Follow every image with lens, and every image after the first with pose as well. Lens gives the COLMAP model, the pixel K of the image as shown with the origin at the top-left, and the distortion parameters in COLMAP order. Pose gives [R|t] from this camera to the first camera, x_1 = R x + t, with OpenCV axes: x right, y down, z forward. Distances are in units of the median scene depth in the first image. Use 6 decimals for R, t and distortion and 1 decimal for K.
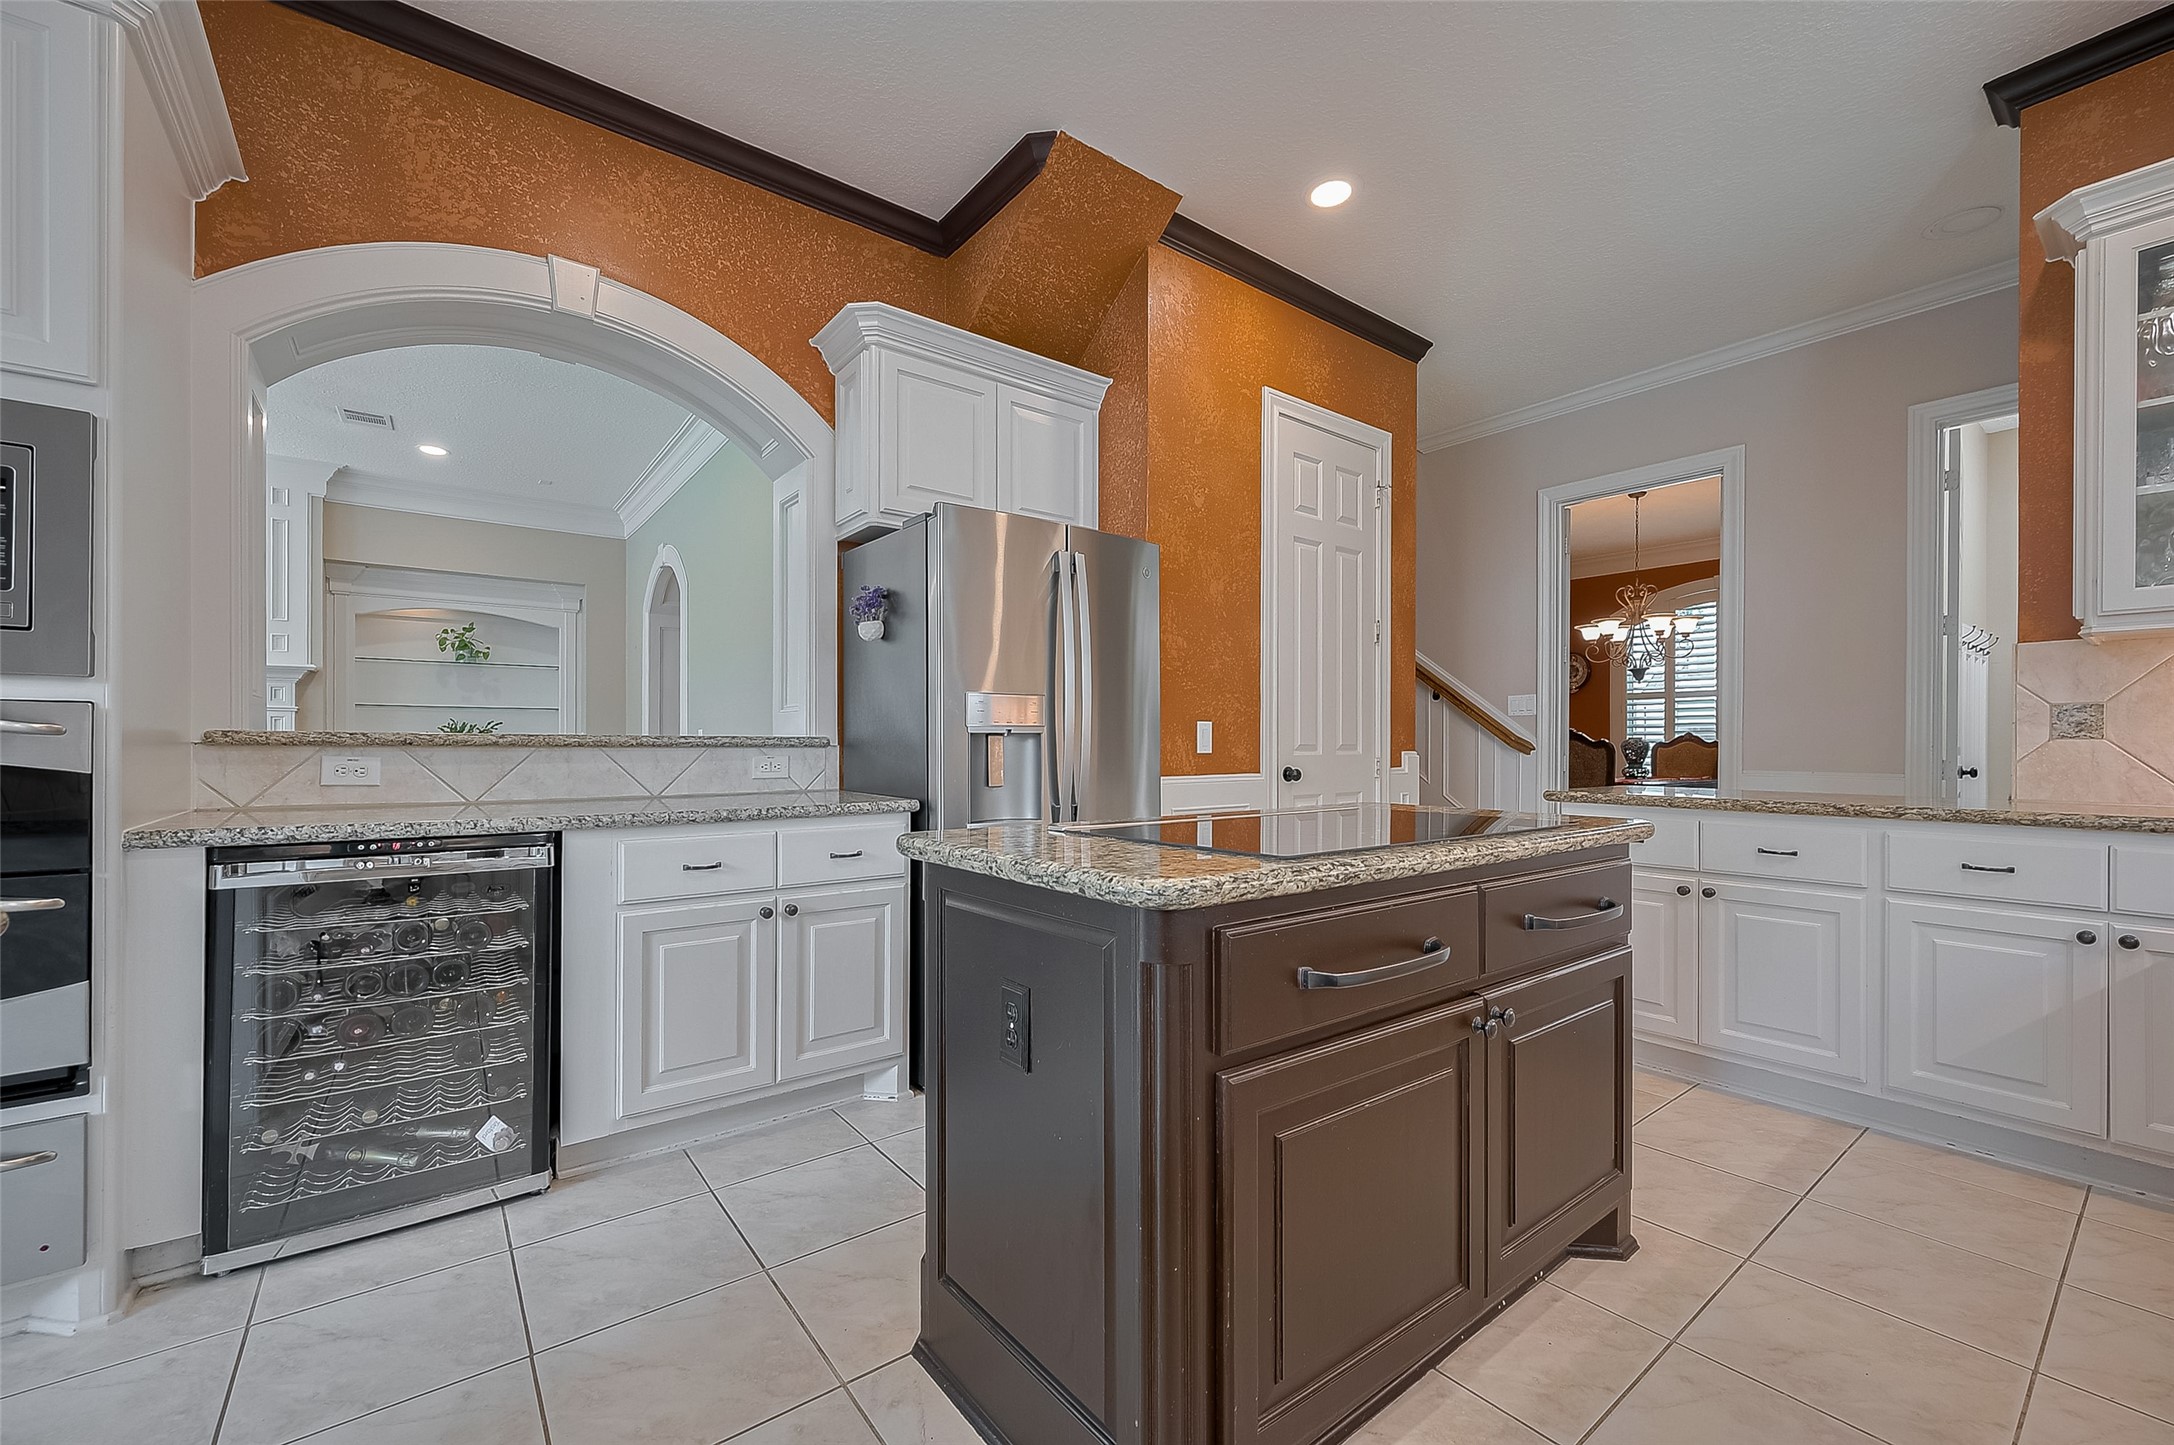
lens RADIAL K [[868.4, 0, 1088.2], [0, 868.4, 744.8], [0, 0, 1]] dist [0.003309, 0.000260]
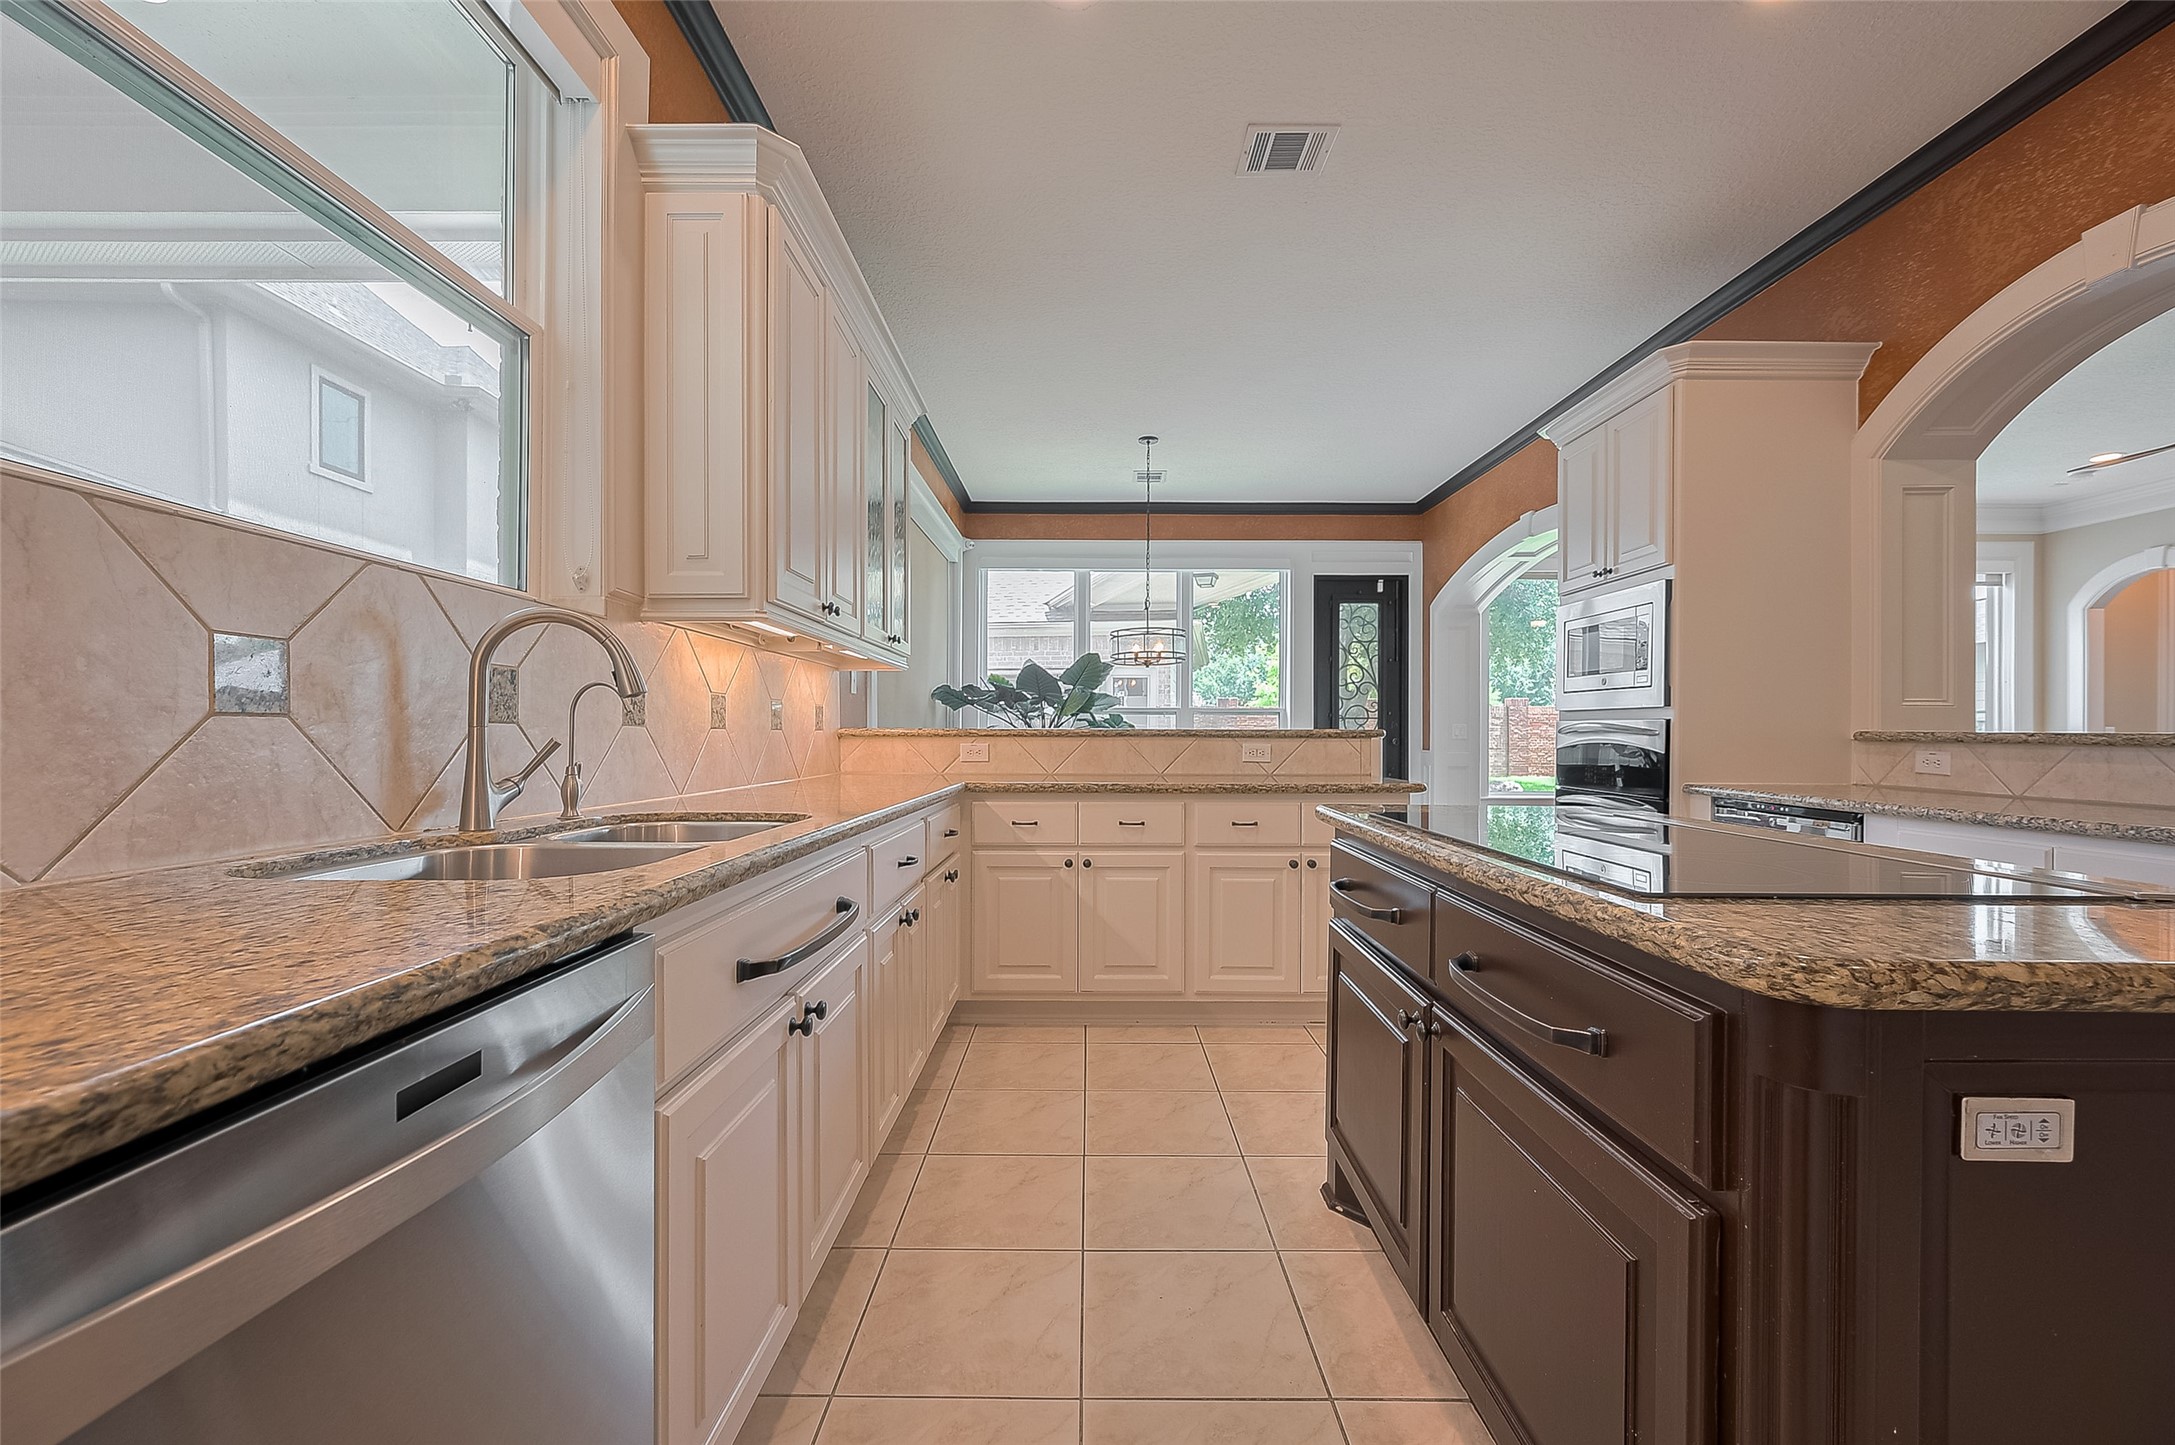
lens RADIAL K [[868.8, 0, 1091.0], [0, 868.8, 734.5], [0, 0, 1]] dist [0.003309, 0.000260]
pose [[-0.617271, -0.003810, -0.786741, 0.872546], [-0.006852, 0.999976, 0.000533, -0.002530], [0.786721, 0.005719, -0.617282, 0.801621]]
